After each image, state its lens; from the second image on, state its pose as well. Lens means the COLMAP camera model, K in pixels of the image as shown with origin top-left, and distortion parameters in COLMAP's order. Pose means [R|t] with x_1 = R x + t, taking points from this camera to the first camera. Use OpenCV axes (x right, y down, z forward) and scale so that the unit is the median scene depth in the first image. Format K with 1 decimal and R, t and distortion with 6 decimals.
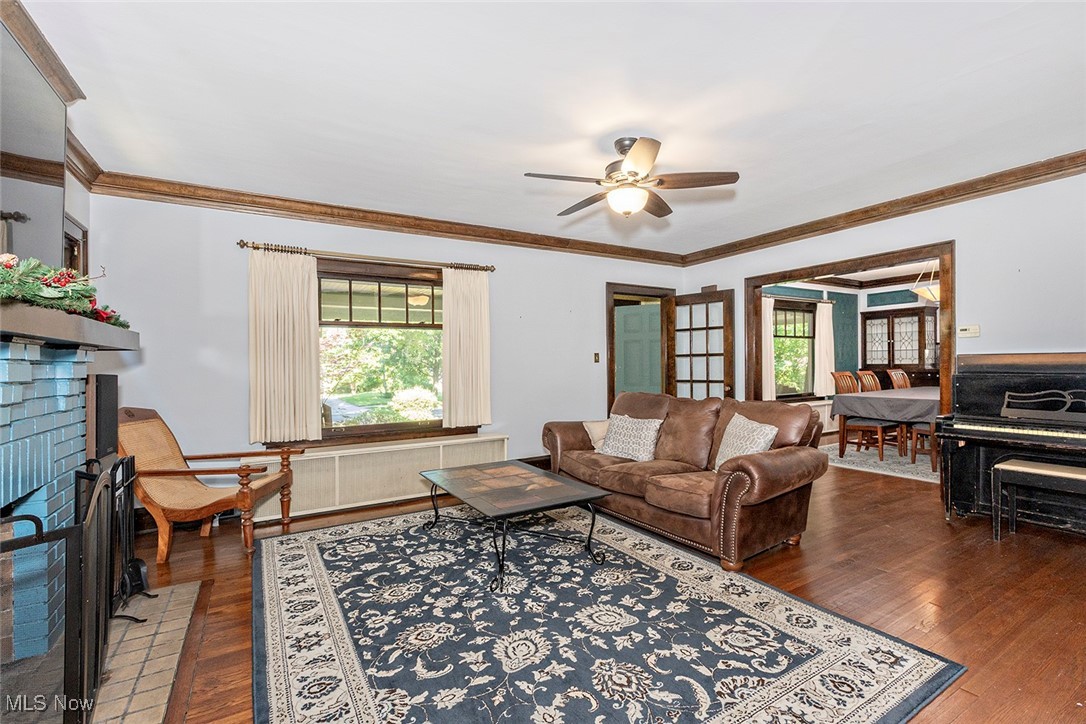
lens RADIAL K [[485.1, 0, 543.0], [0, 485.1, 362.0], [0, 0, 1]] dist [-0.000288, -0.000033]
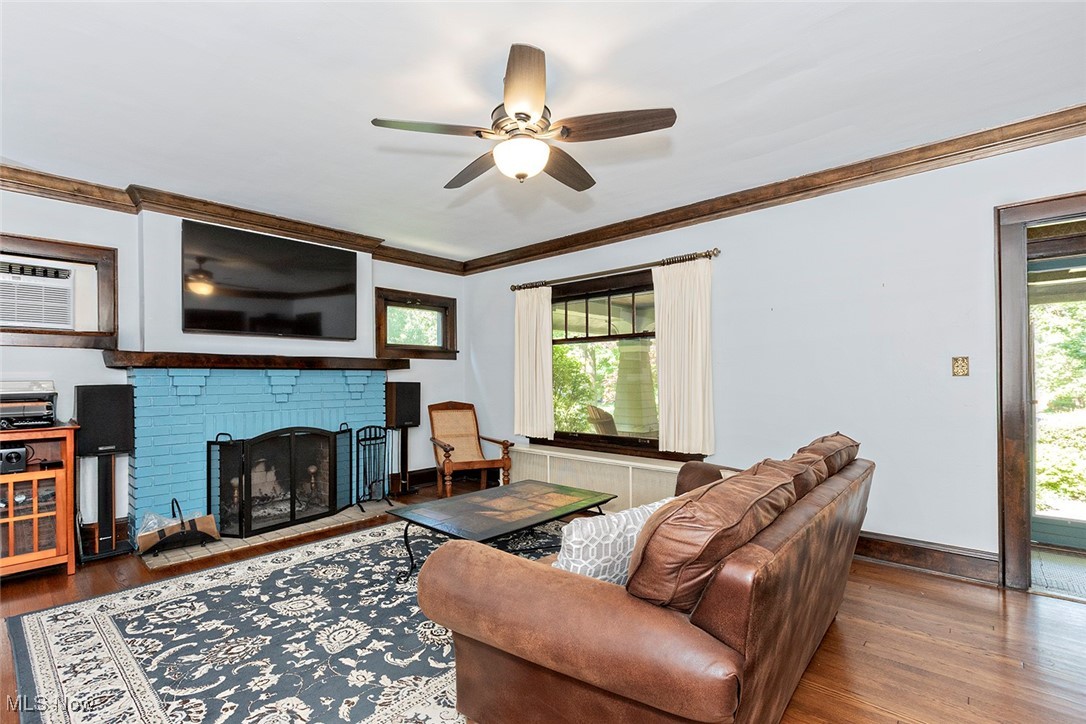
lens RADIAL K [[498.2, 0, 540.9], [0, 498.2, 378.5], [0, 0, 1]] dist [-0.002285, -0.000419]
pose [[0.274597, 0.016462, -0.961418, 1.244369], [0.007611, 0.999785, 0.019293, -0.024850], [0.961529, -0.012615, 0.274413, 1.130326]]
